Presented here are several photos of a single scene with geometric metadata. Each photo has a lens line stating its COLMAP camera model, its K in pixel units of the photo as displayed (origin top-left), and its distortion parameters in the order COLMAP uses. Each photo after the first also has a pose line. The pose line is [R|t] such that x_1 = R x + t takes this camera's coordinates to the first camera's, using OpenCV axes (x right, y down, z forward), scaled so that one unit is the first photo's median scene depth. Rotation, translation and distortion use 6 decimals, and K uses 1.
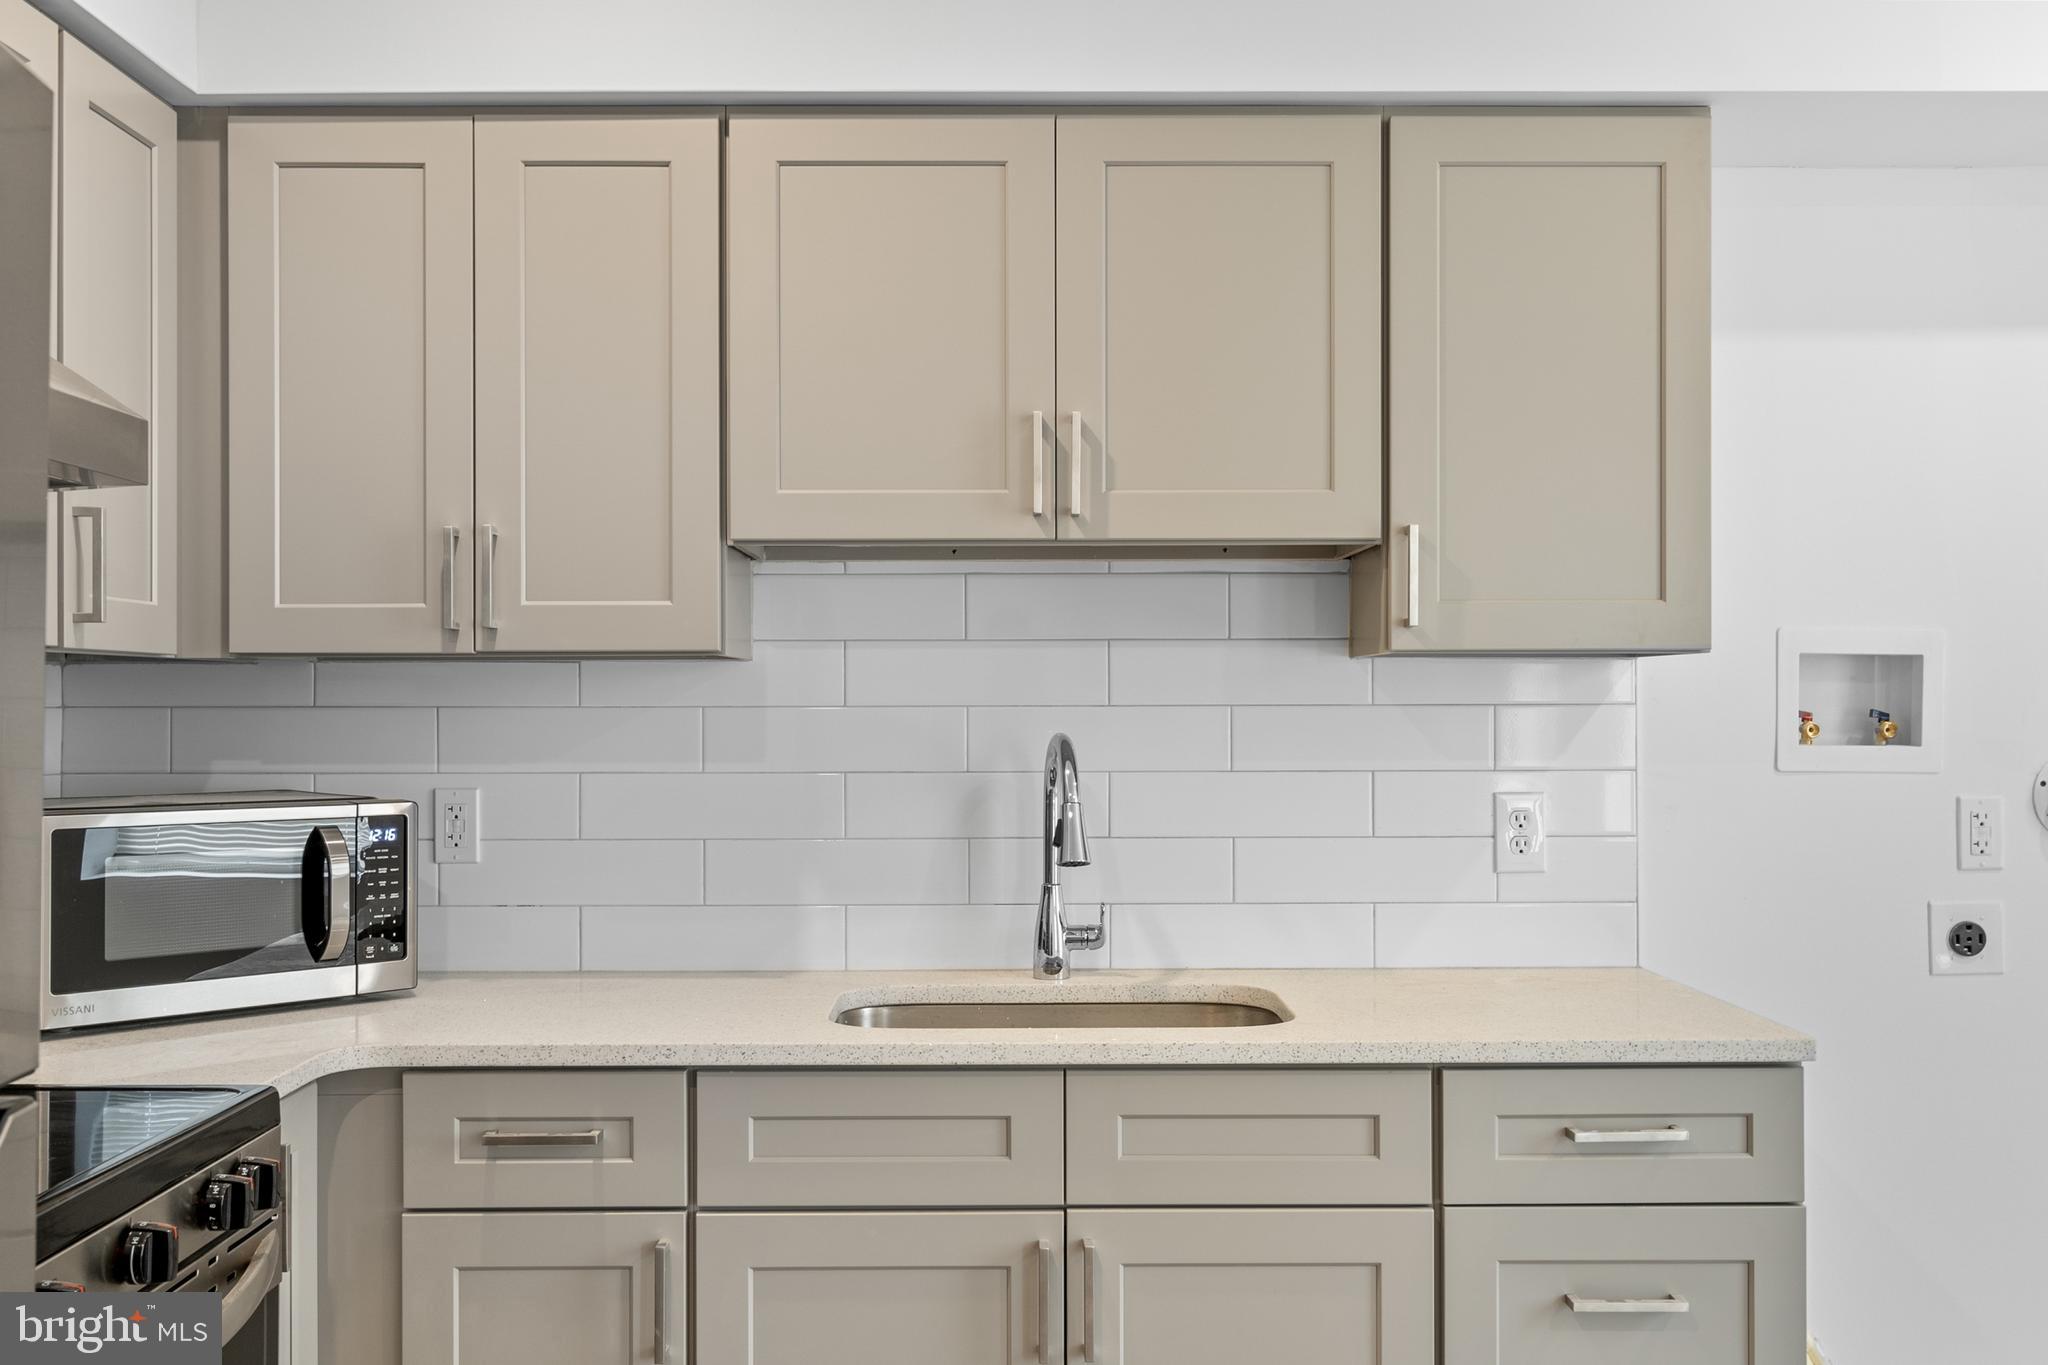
lens RADIAL K [[1942.7, 0, 1024.9], [0, 1942.7, 687.2], [0, 0, 1]] dist [0.000618, 0.000000]
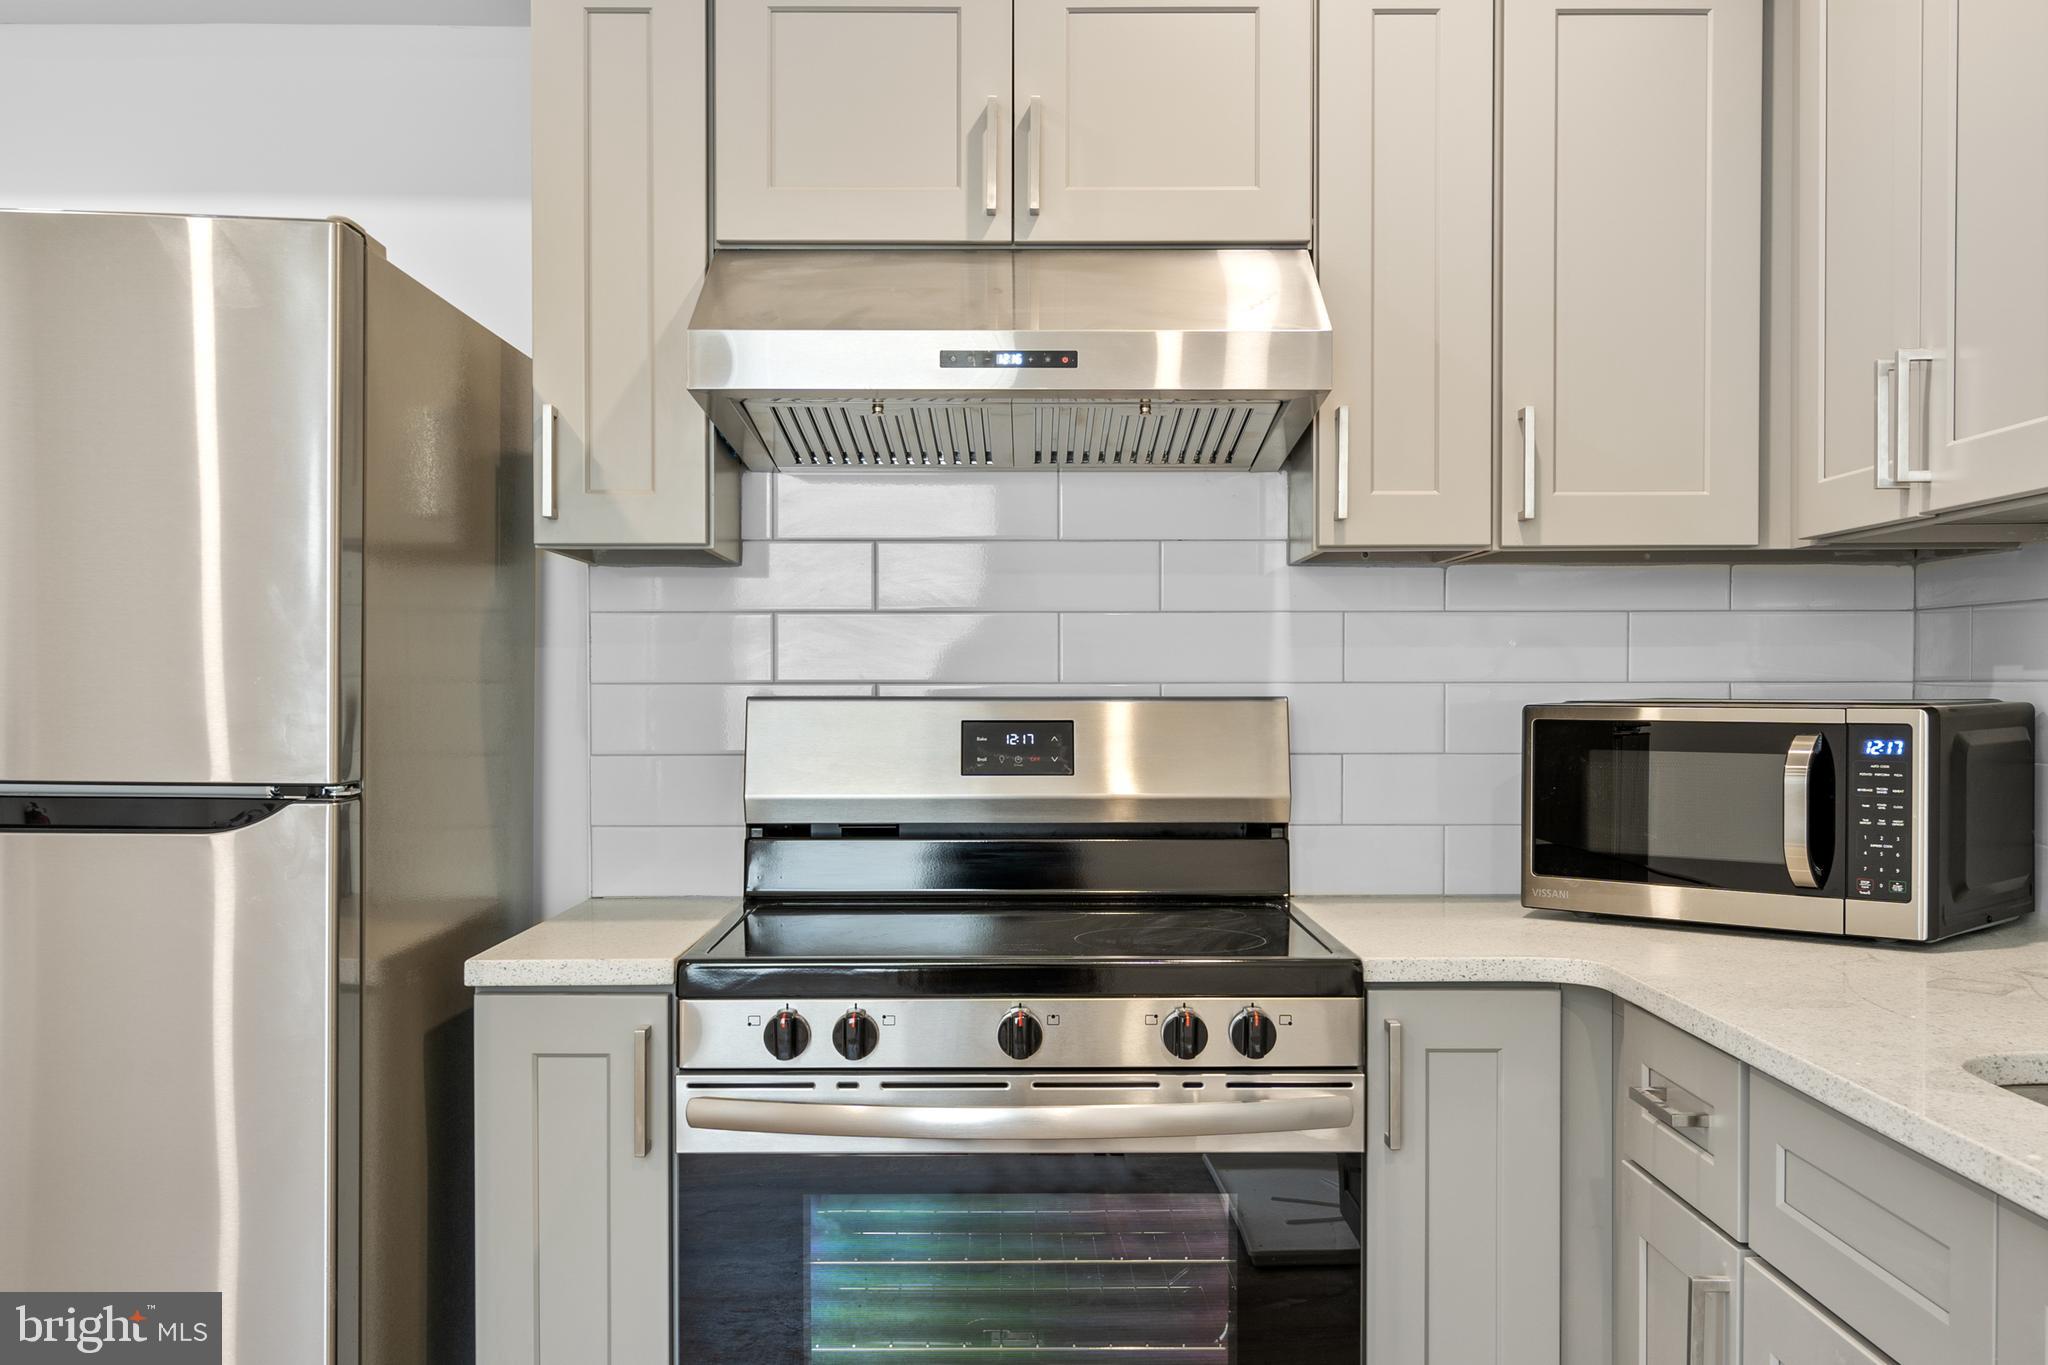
lens RADIAL K [[1942.7, 0, 1025.8], [0, 1942.7, 683.5], [0, 0, 1]] dist [0.000618, 0.000000]
pose [[-0.007626, 0.003304, -0.999965, 0.492802], [0.008670, 0.999957, 0.003238, 0.043168], [0.999933, -0.008645, -0.007655, 0.643795]]
